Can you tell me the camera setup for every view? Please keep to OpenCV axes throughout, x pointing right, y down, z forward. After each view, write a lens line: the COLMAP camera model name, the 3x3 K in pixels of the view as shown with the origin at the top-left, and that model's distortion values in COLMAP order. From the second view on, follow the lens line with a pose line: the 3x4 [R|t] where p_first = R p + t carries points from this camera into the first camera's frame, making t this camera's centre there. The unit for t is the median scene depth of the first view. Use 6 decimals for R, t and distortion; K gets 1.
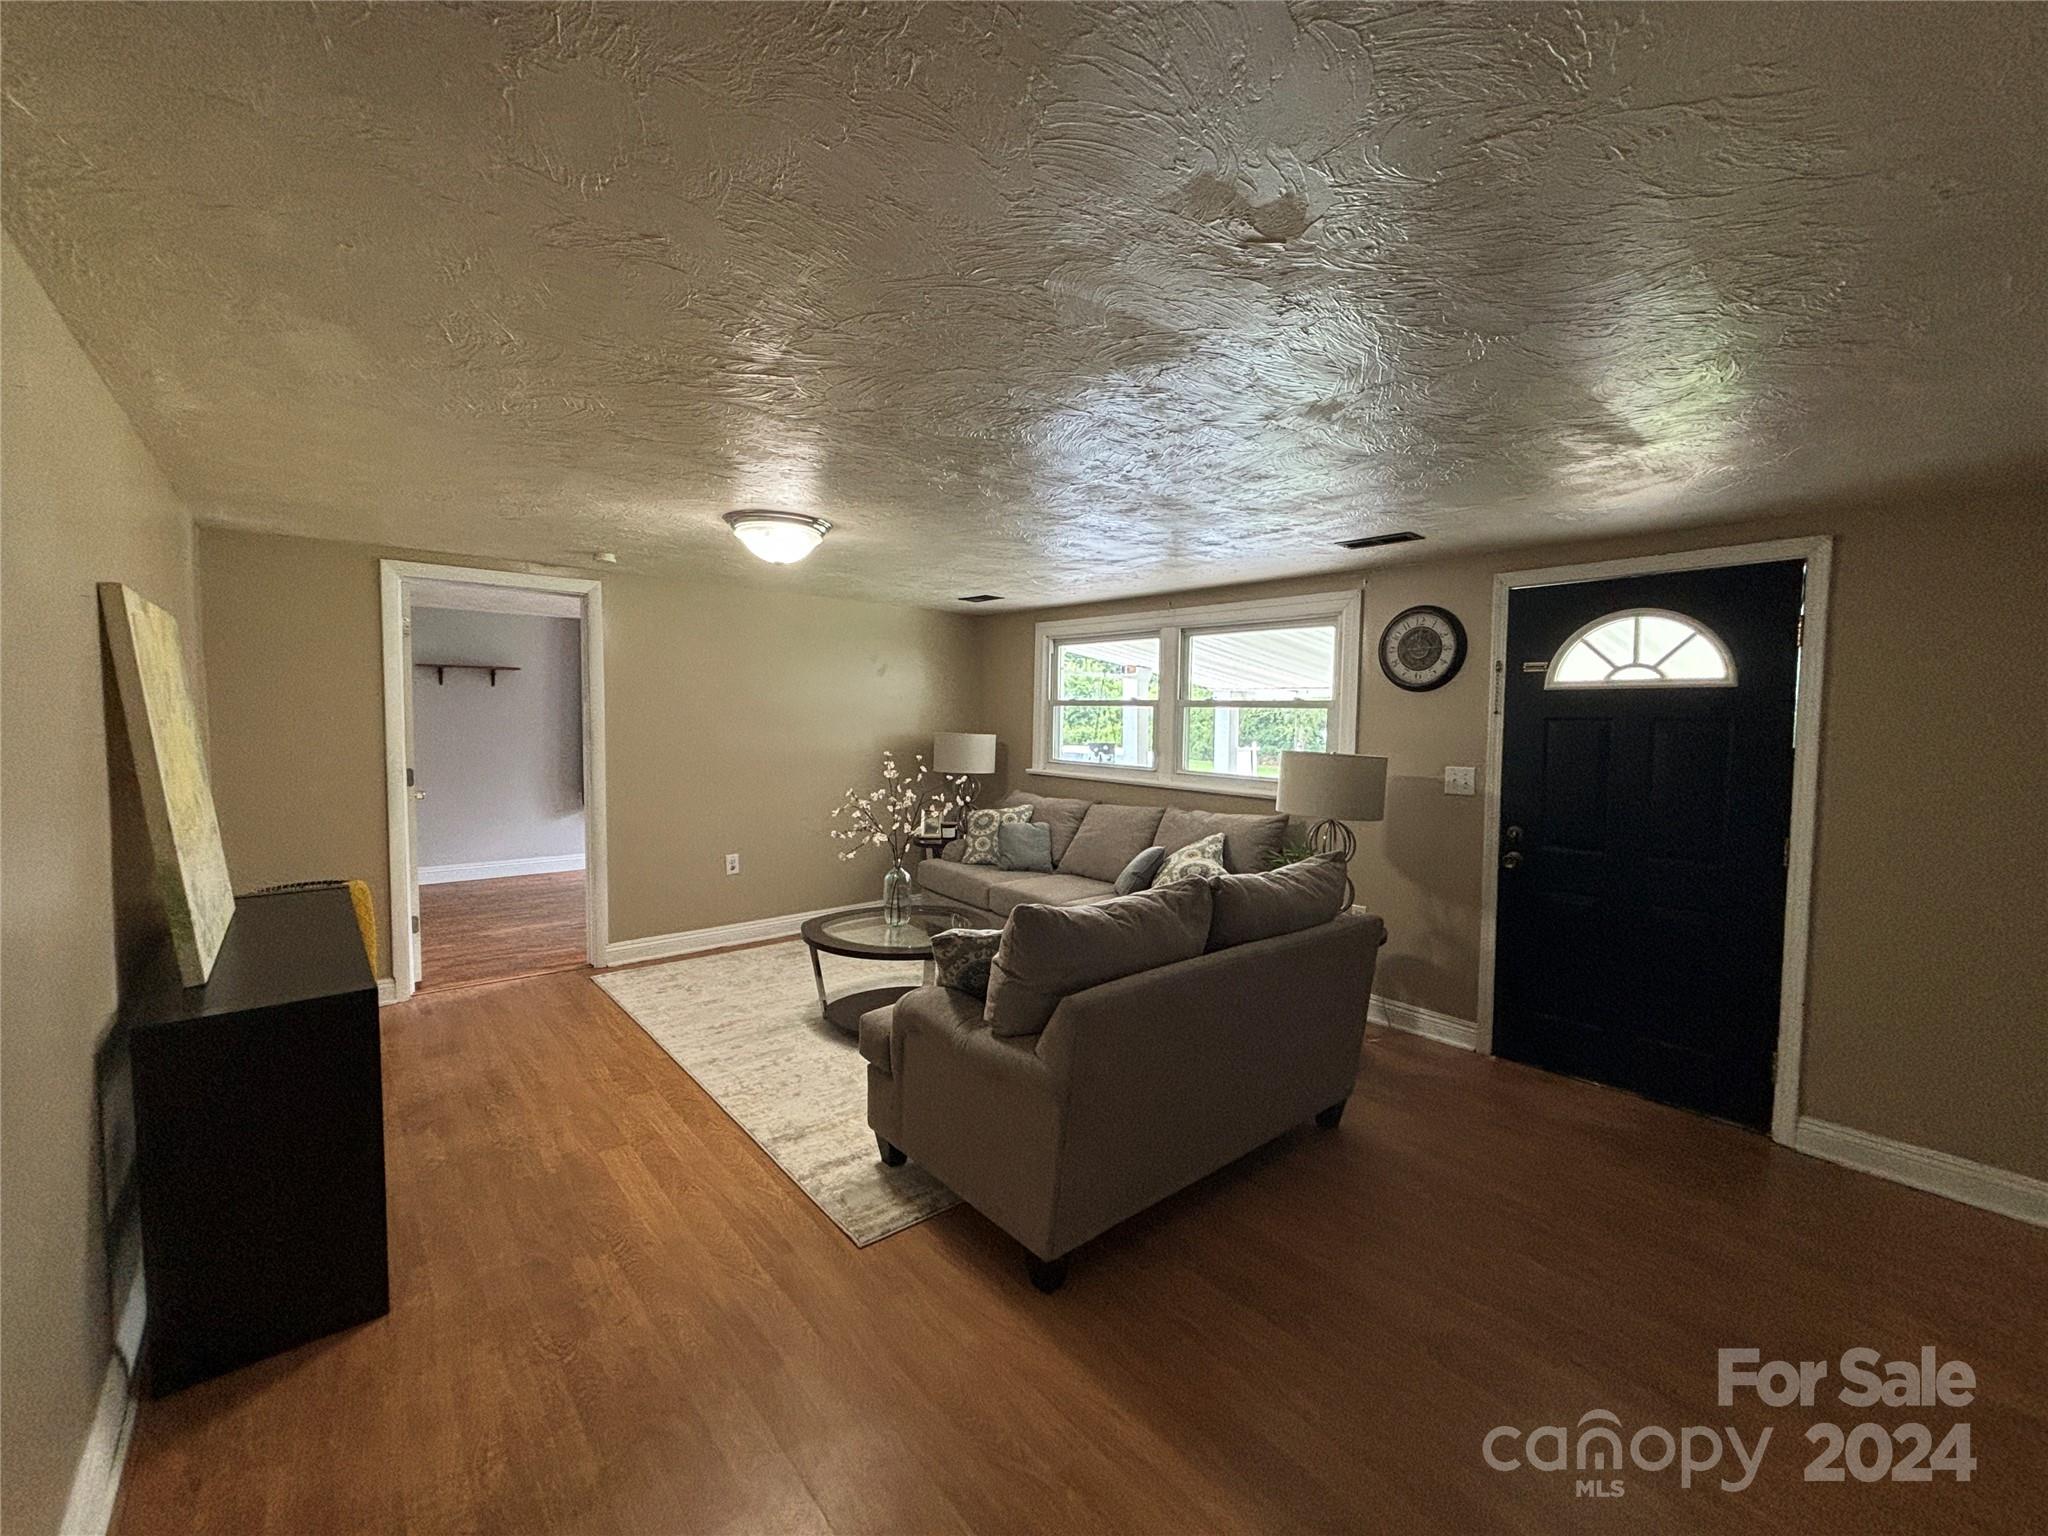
lens RADIAL K [[828.2, 0, 1018.2], [0, 828.2, 759.8], [0, 0, 1]] dist [0.002857, -0.001515]
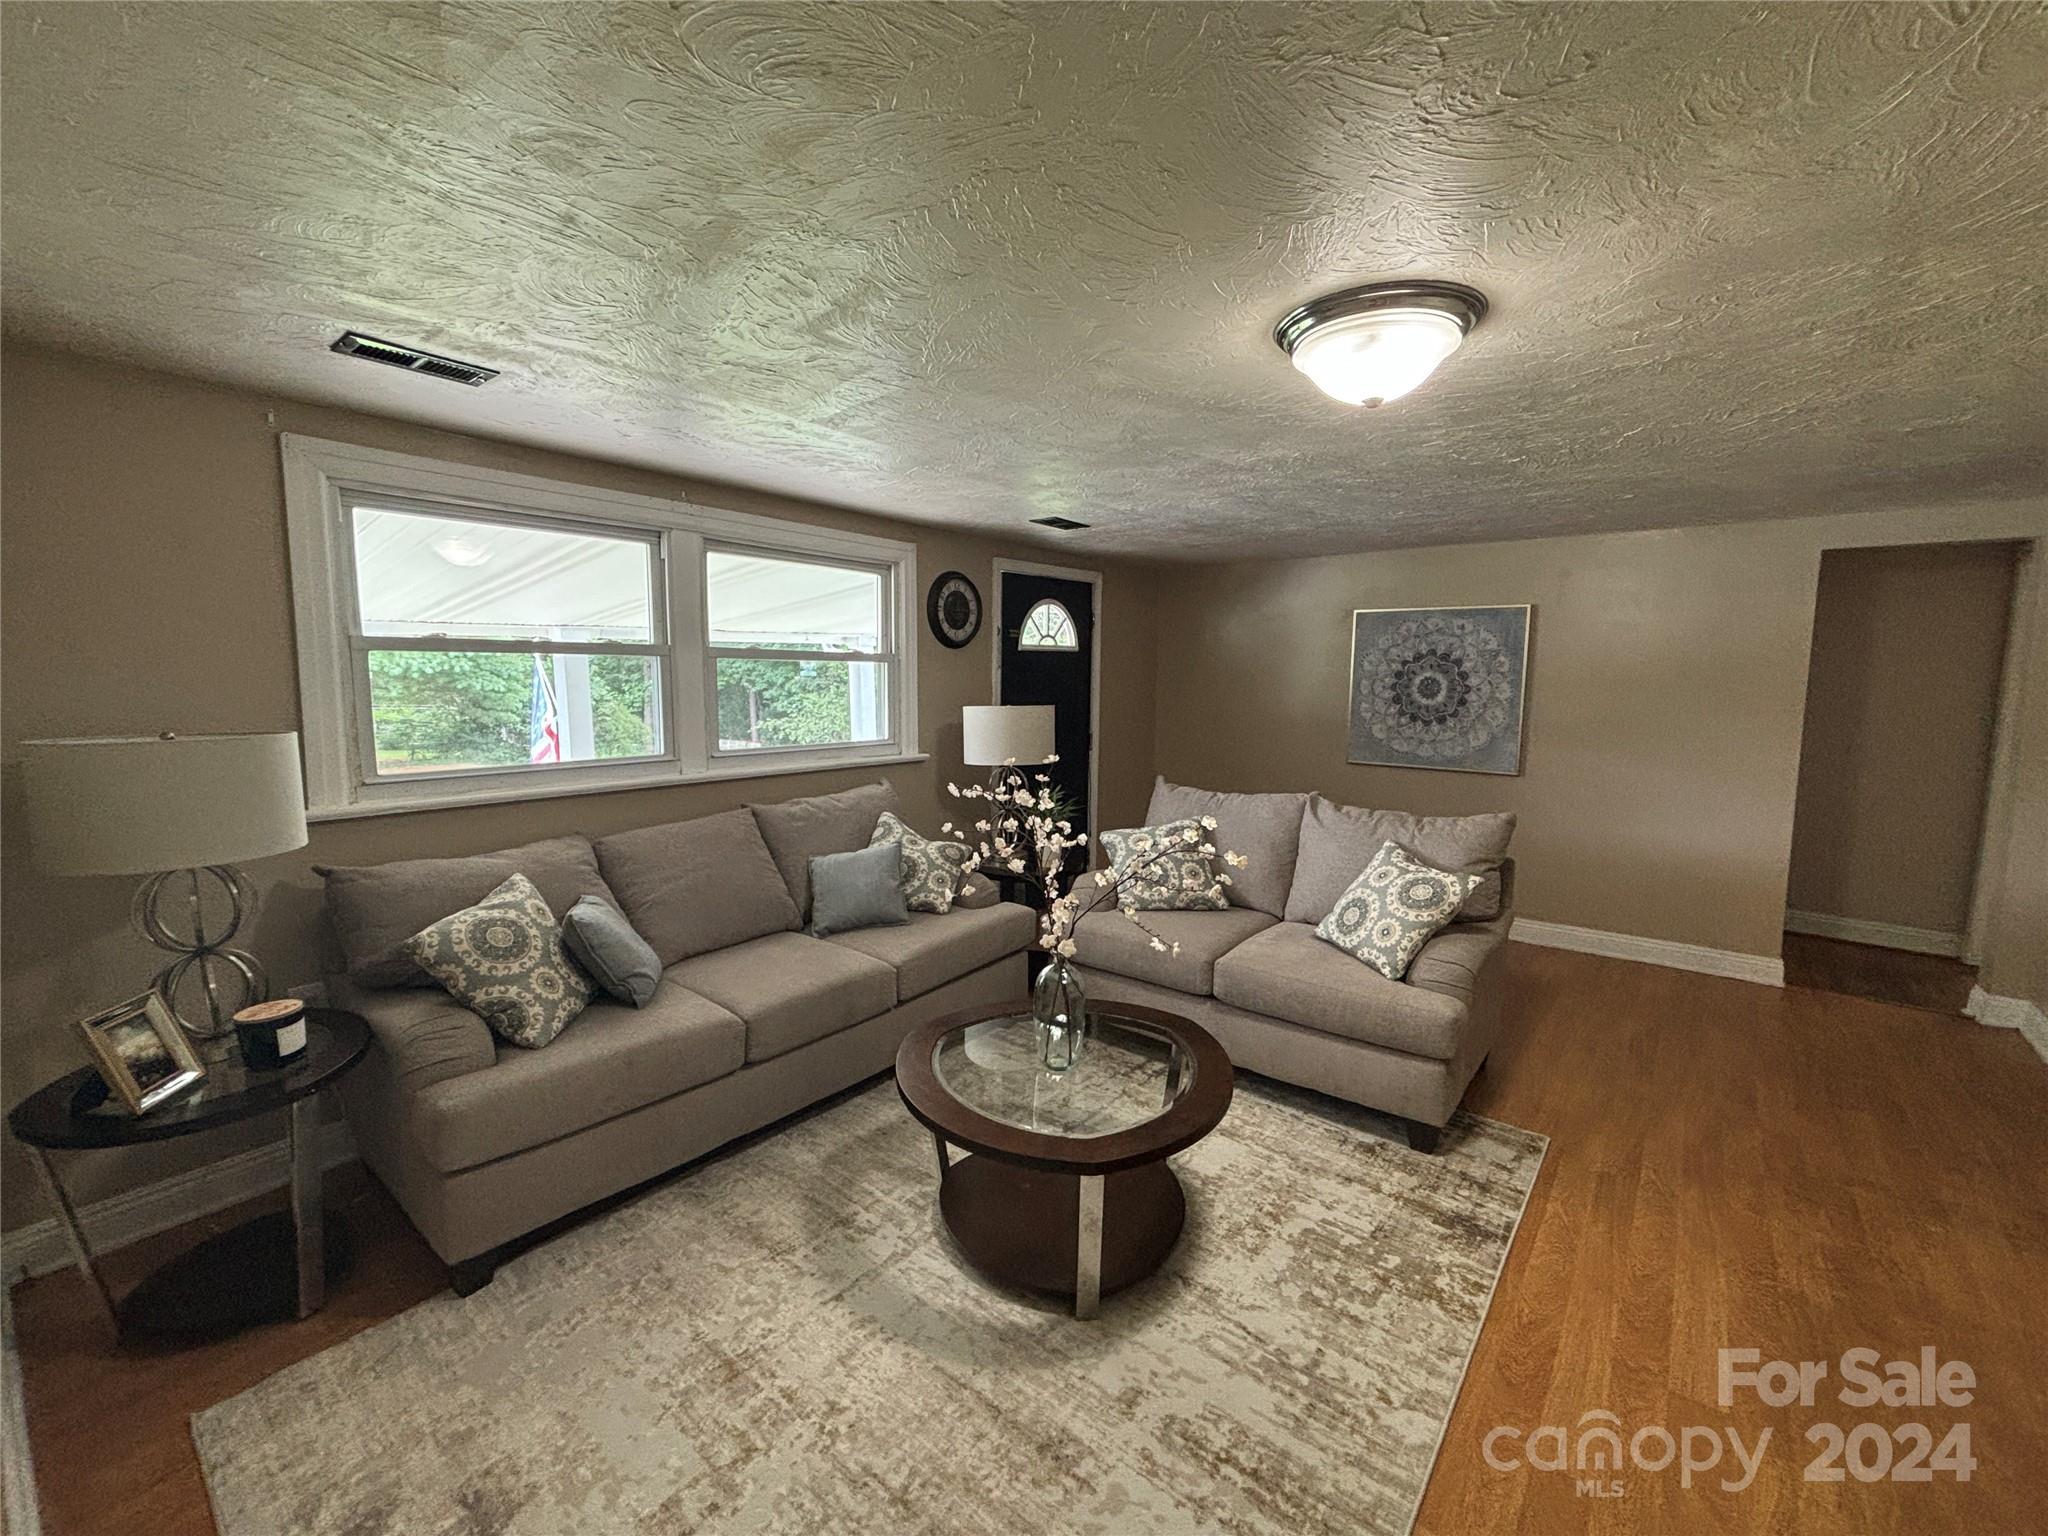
lens RADIAL K [[831.5, 0, 1037.9], [0, 831.5, 762.2], [0, 0, 1]] dist [0.000600, -0.000094]
pose [[-0.208024, -0.121389, 0.970562, -0.648373], [0.043969, 0.990106, 0.133258, -0.072960], [-0.977135, 0.070396, -0.200629, 1.107742]]
